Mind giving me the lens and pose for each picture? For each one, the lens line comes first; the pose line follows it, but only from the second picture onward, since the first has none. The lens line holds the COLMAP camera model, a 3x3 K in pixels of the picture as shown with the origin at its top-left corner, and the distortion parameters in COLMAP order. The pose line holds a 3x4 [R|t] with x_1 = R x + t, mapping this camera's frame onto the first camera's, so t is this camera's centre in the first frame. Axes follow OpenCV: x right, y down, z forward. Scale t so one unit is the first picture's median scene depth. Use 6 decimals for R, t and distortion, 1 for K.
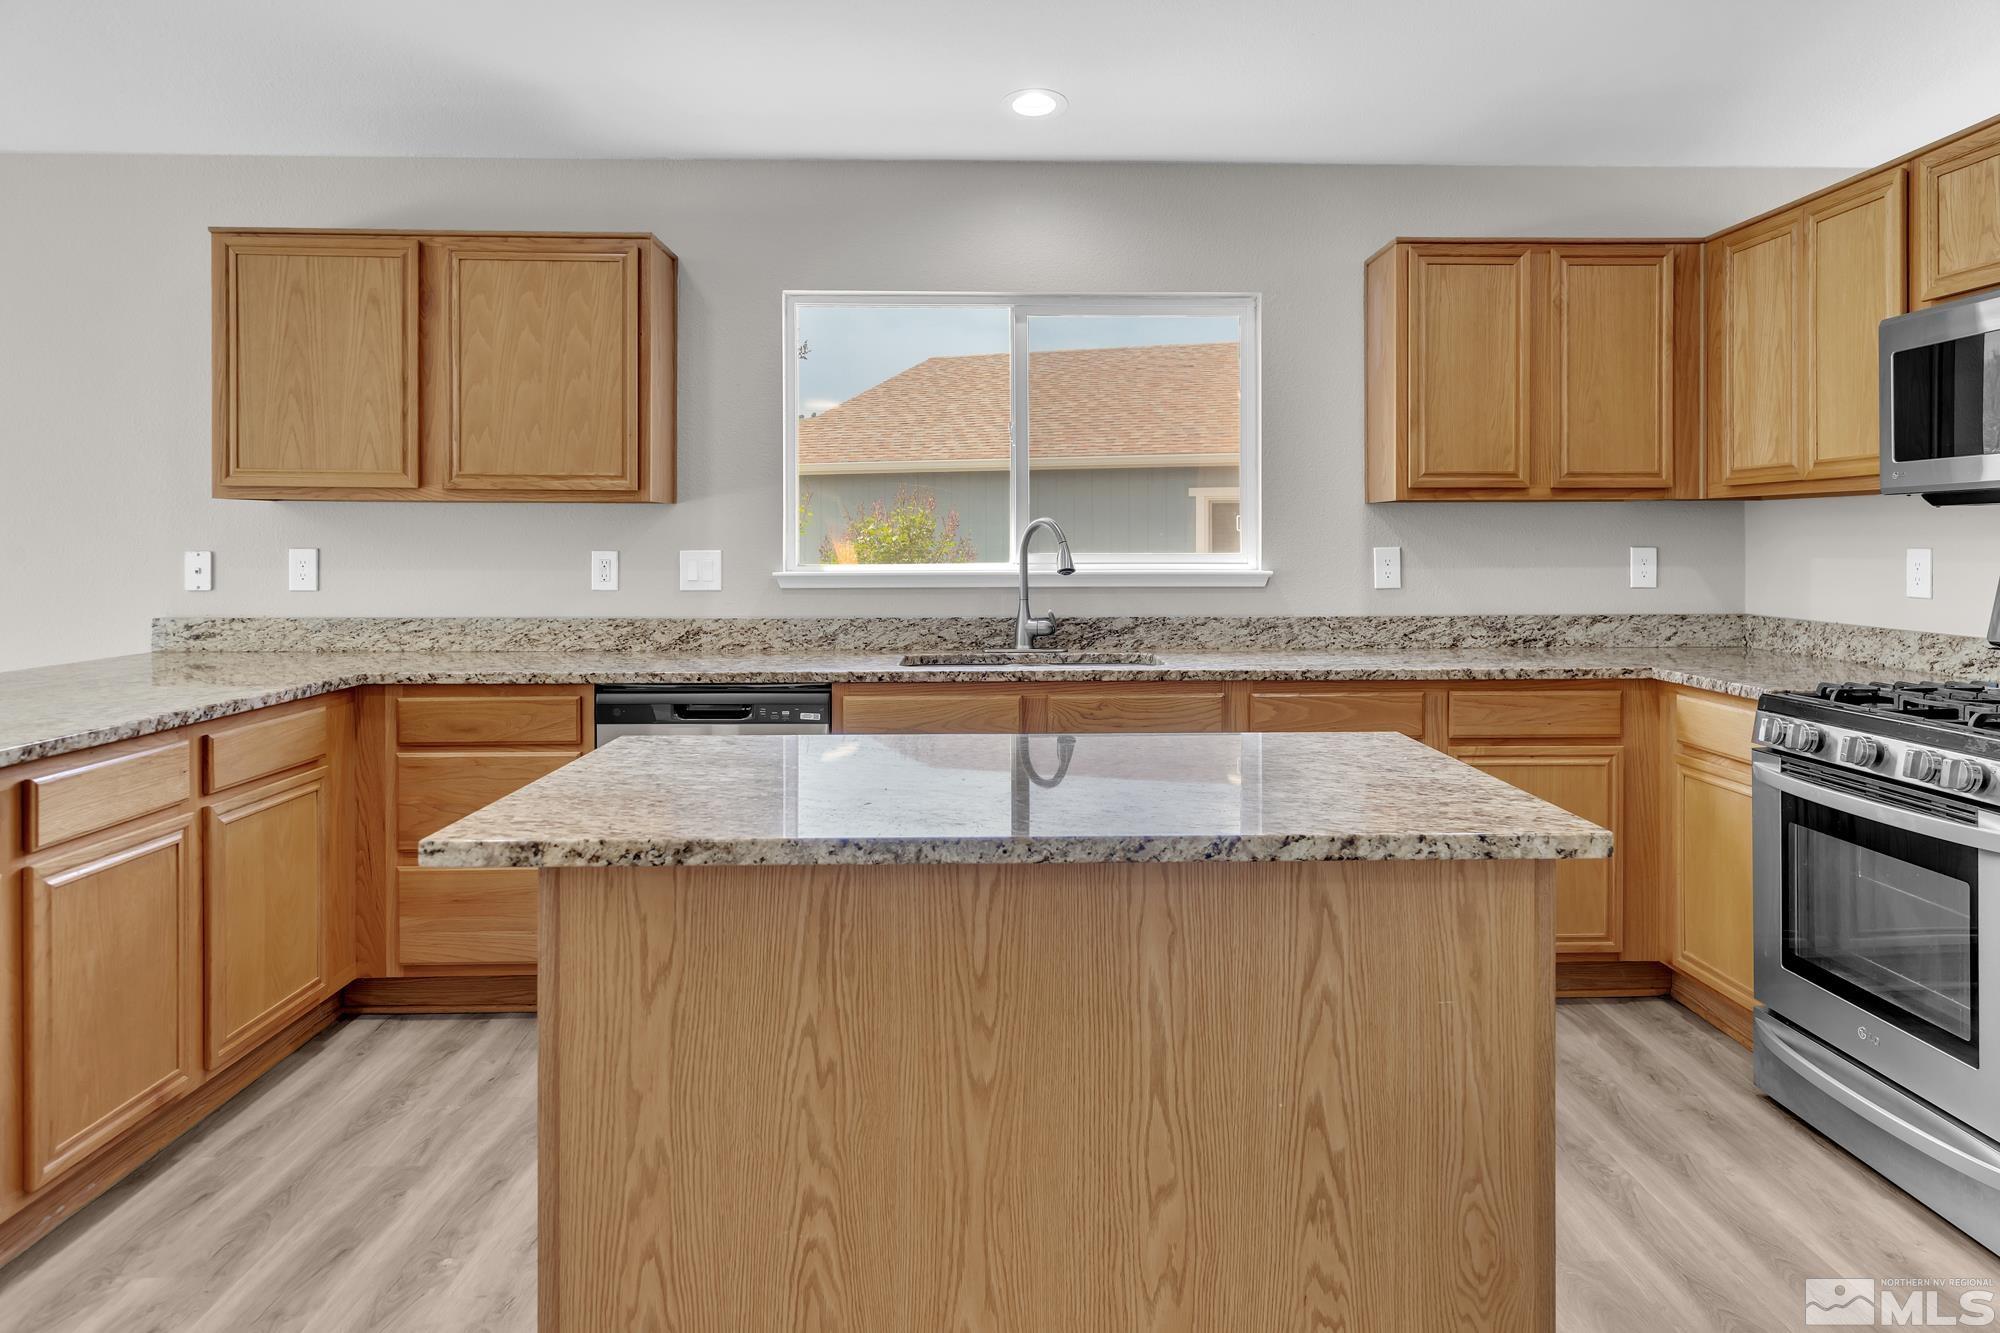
lens RADIAL K [[1281.6, 0, 1026.5], [0, 1281.6, 549.2], [0, 0, 1]] dist [0.002255, 0.002842]
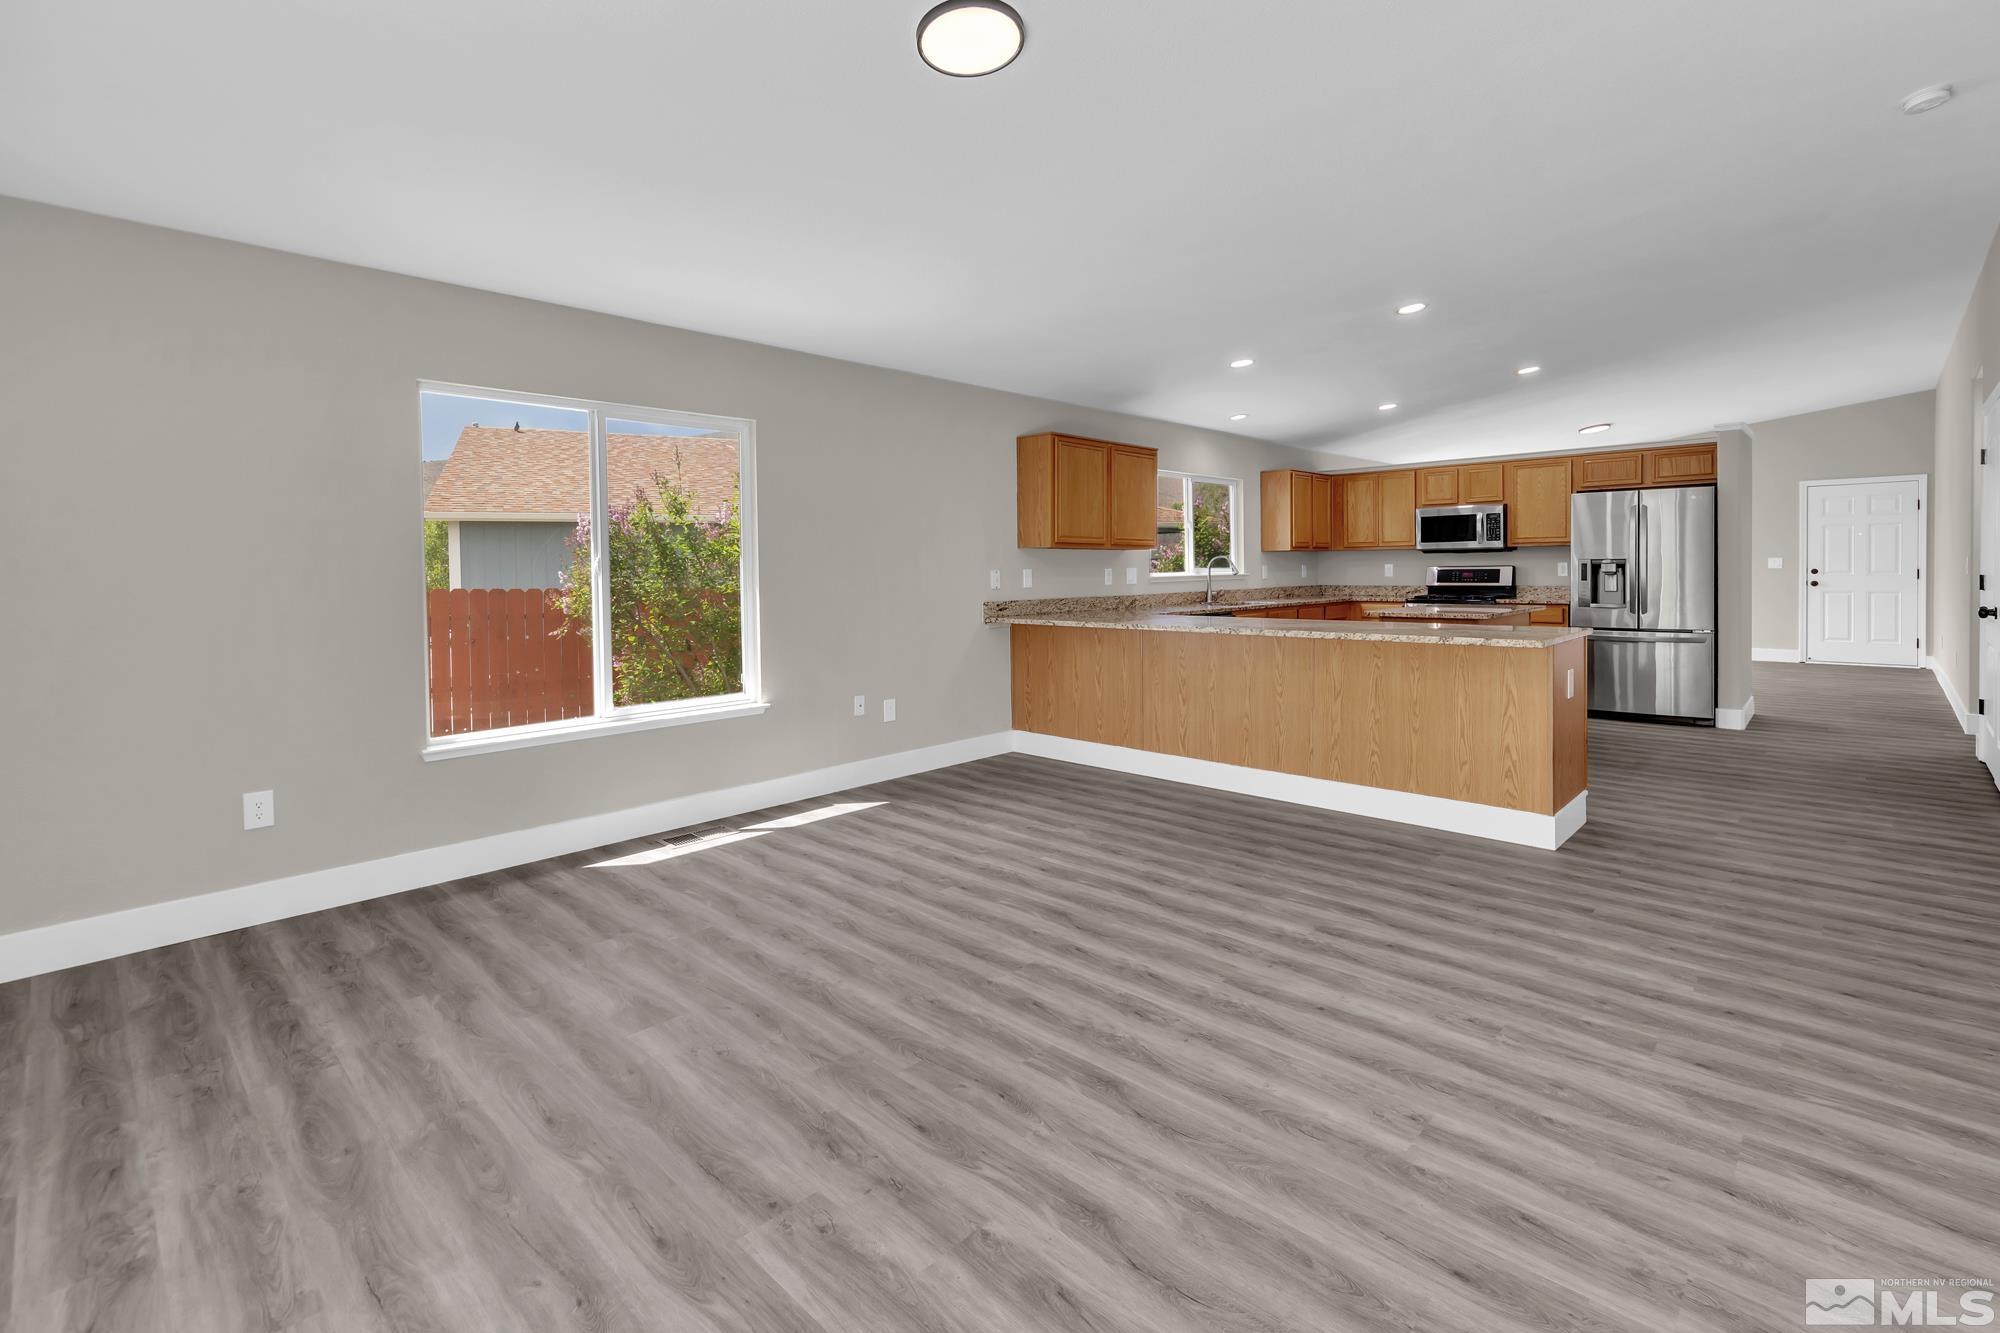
lens RADIAL K [[901.5, 0, 1038.3], [0, 901.5, 590.1], [0, 0, 1]] dist [0.008213, -0.000468]
pose [[0.700005, -0.026267, 0.713655, -1.831313], [0.015952, 0.999649, 0.021146, 0.003331], [-0.713960, -0.003418, 0.700178, -0.139762]]
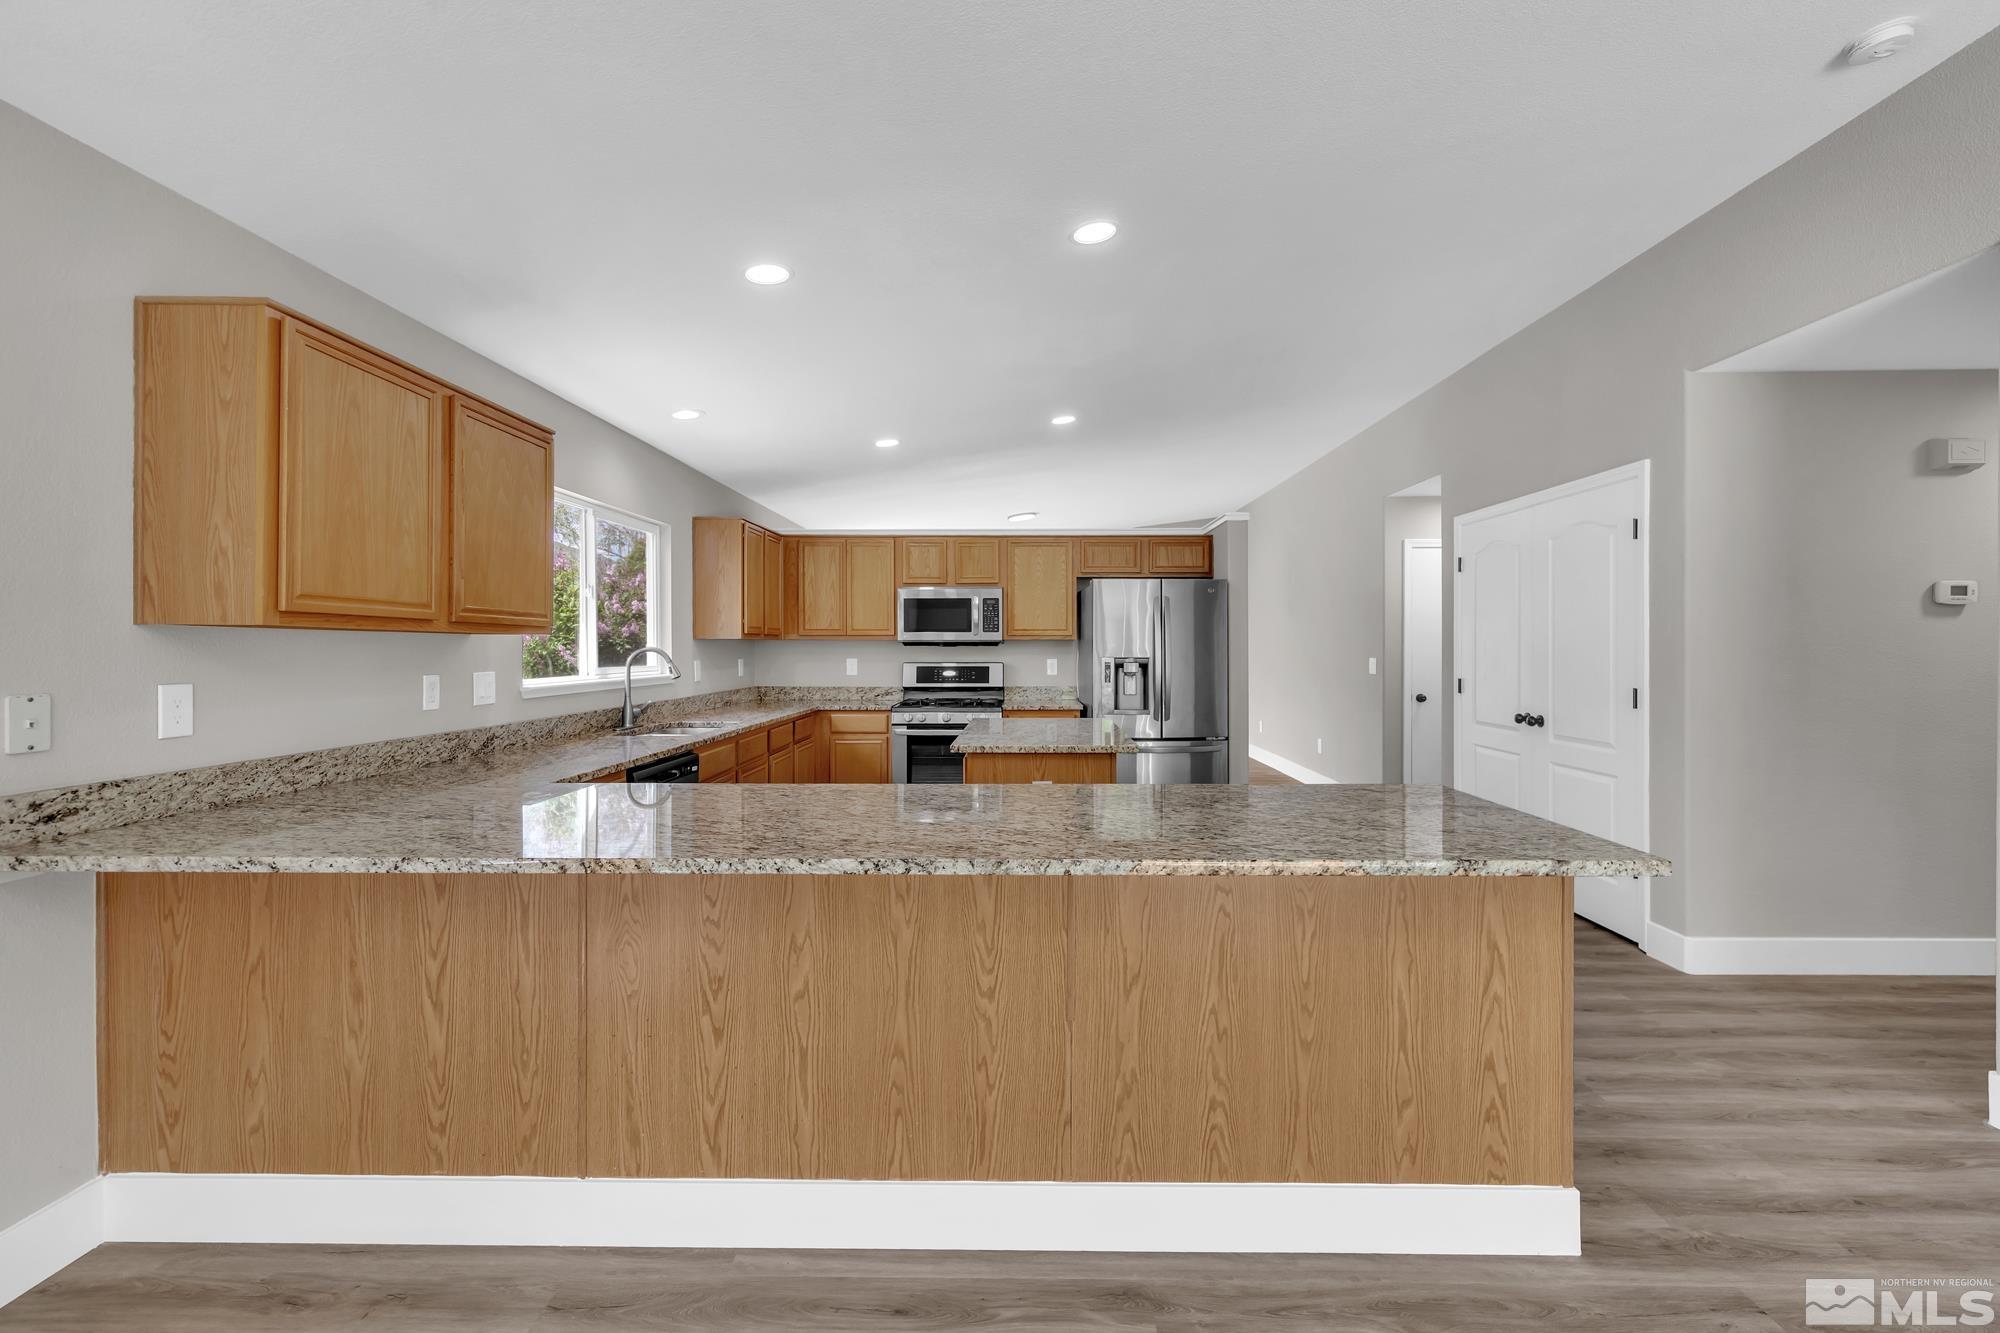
lens RADIAL K [[862.5, 0, 1019.8], [0, 862.5, 647.7], [0, 0, 1]] dist [0.003543, -0.001202]
pose [[0.040093, -0.000814, 0.999196, -1.171832], [0.005378, 0.999985, 0.000599, -0.022579], [-0.999181, 0.005350, 0.040097, 0.490991]]
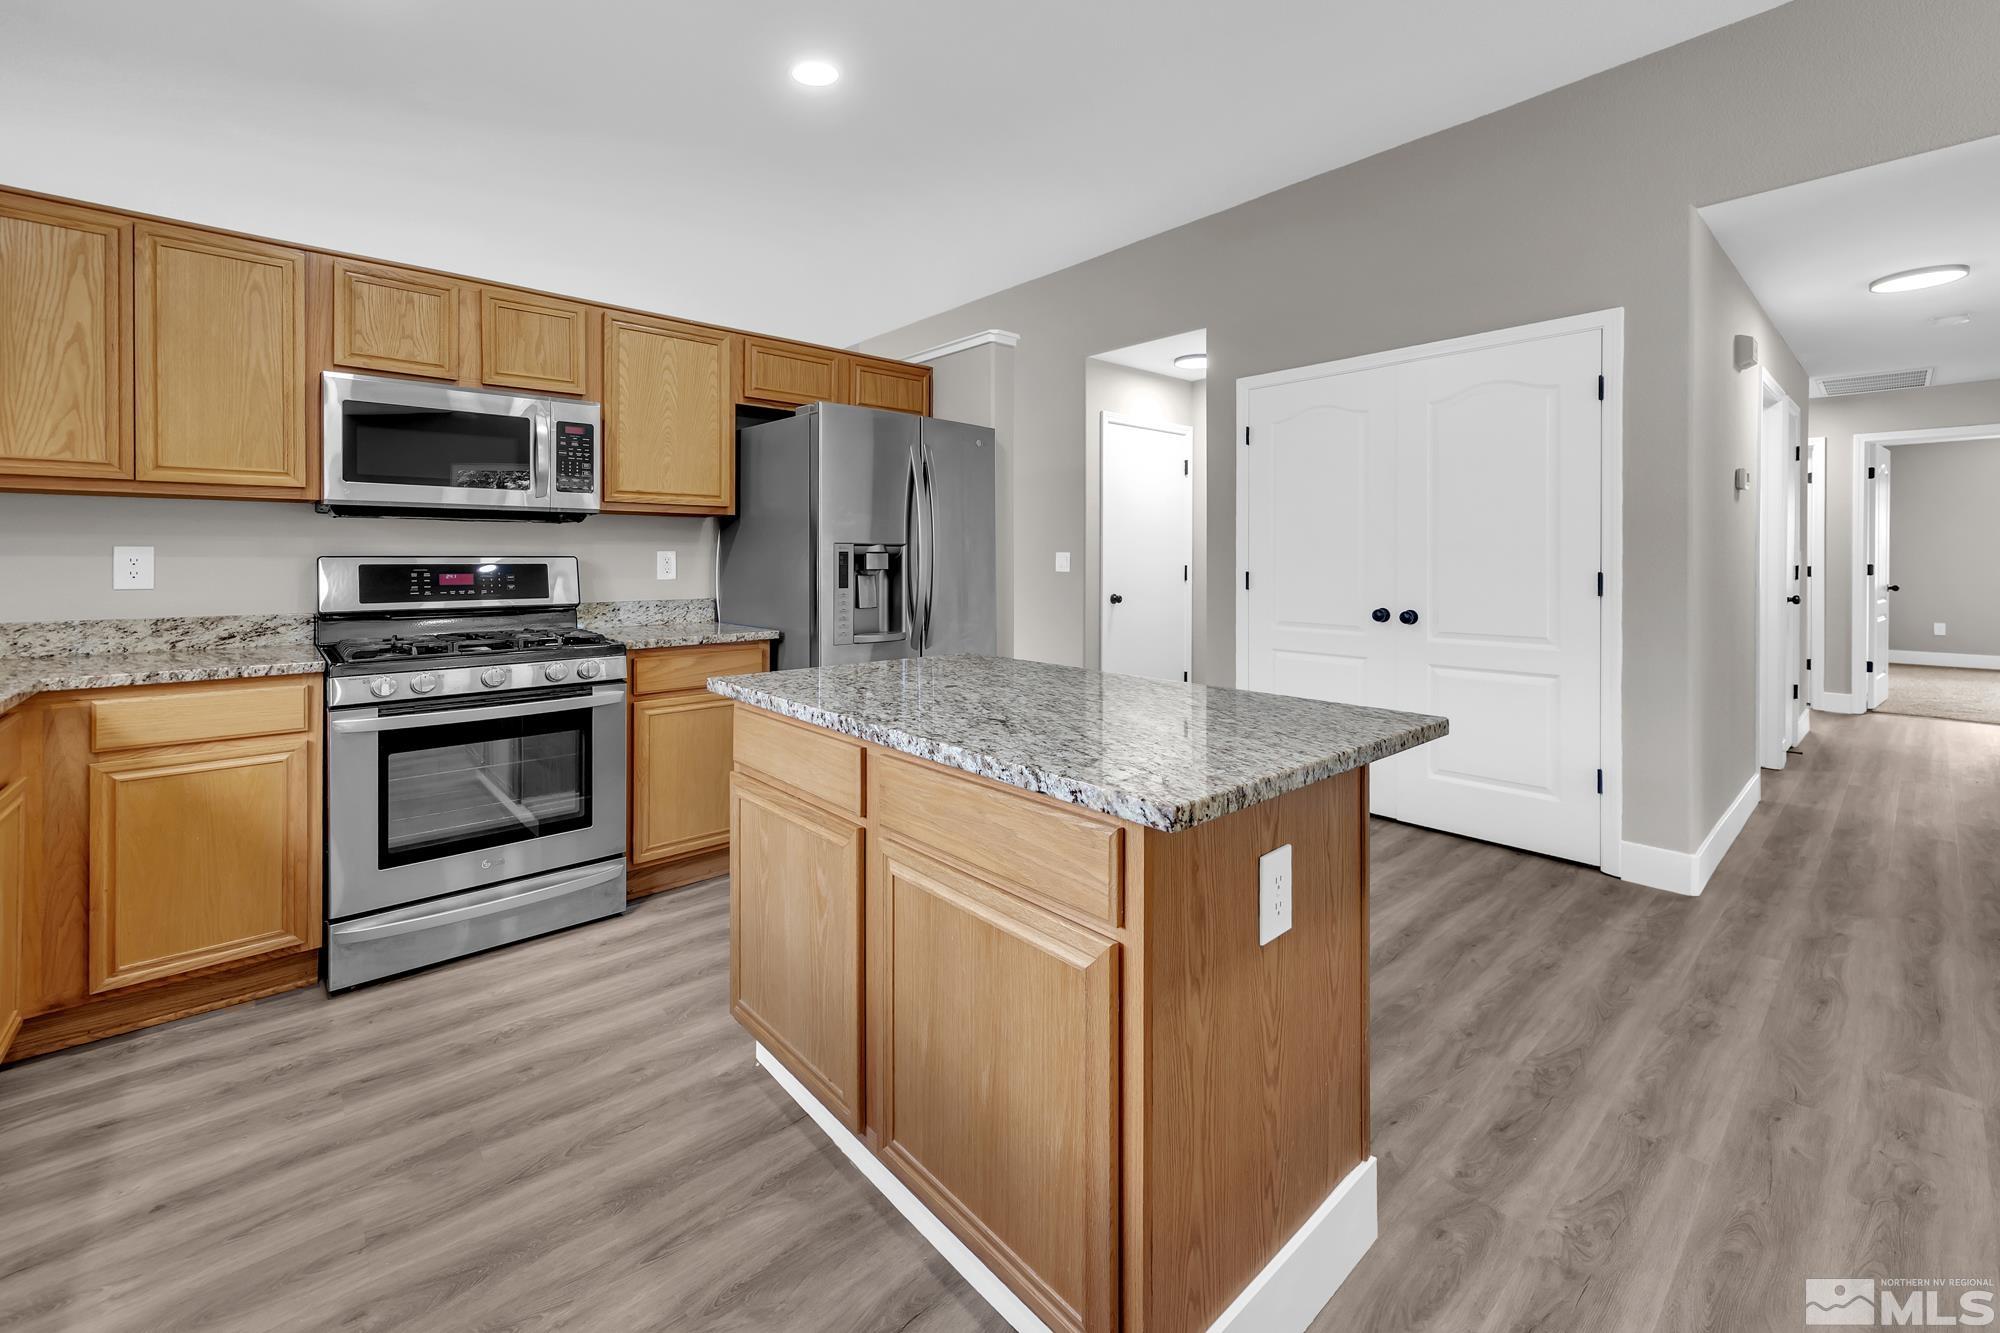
lens RADIAL K [[825.8, 0, 1027.6], [0, 825.8, 560.2], [0, 0, 1]] dist [0.002625, 0.000548]
pose [[-0.654287, -0.000167, 0.756246, -0.356092], [0.004949, 0.999978, 0.004503, 0.011448], [-0.756230, 0.006688, -0.654272, 0.810237]]
